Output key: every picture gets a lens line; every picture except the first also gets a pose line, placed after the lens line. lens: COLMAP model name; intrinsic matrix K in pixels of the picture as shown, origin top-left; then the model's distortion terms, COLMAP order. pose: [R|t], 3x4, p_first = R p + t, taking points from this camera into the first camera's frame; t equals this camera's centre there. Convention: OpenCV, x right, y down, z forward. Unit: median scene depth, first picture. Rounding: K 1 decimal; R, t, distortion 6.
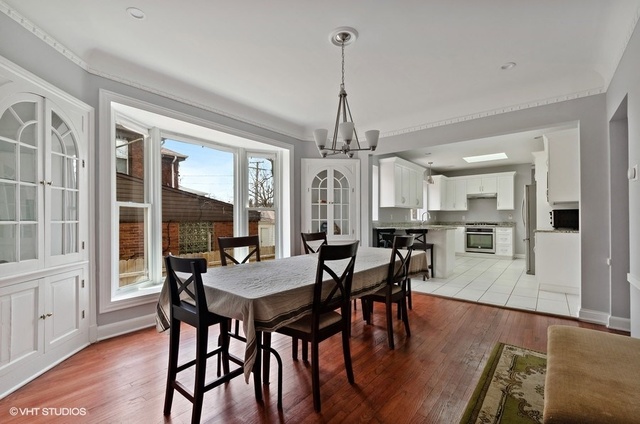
lens RADIAL K [[280.8, 0, 318.6], [0, 280.8, 222.2], [0, 0, 1]] dist [0.001288, -0.000121]
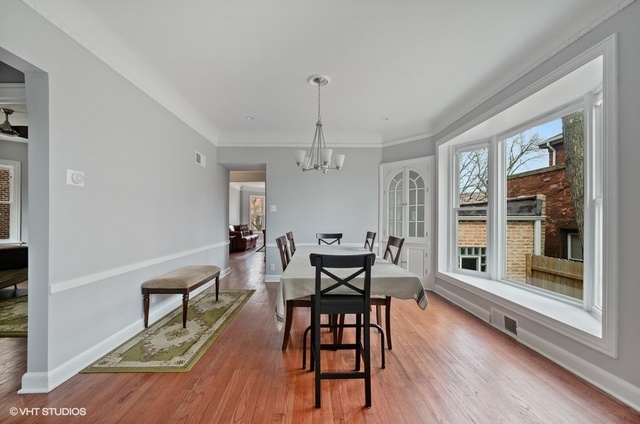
lens RADIAL K [[280.8, 0, 318.6], [0, 280.8, 222.2], [0, 0, 1]] dist [0.001288, -0.000121]
pose [[-0.759076, 0.012240, -0.650887, 0.286677], [-0.002261, 0.999768, 0.021438, -0.010542], [0.650998, 0.017745, -0.758872, 0.610360]]
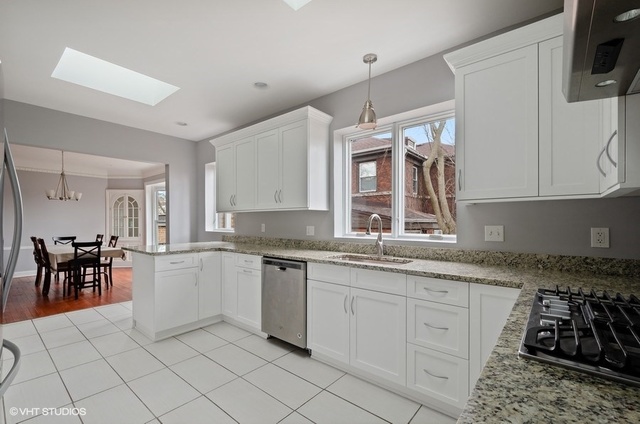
lens RADIAL K [[280.8, 0, 318.6], [0, 280.8, 222.2], [0, 0, 1]] dist [0.001288, -0.000121]
pose [[-0.008749, 0.008350, -0.999927, 0.736819], [-0.002964, 0.999961, 0.008376, -0.028981], [0.999957, 0.003037, -0.008724, 0.962970]]
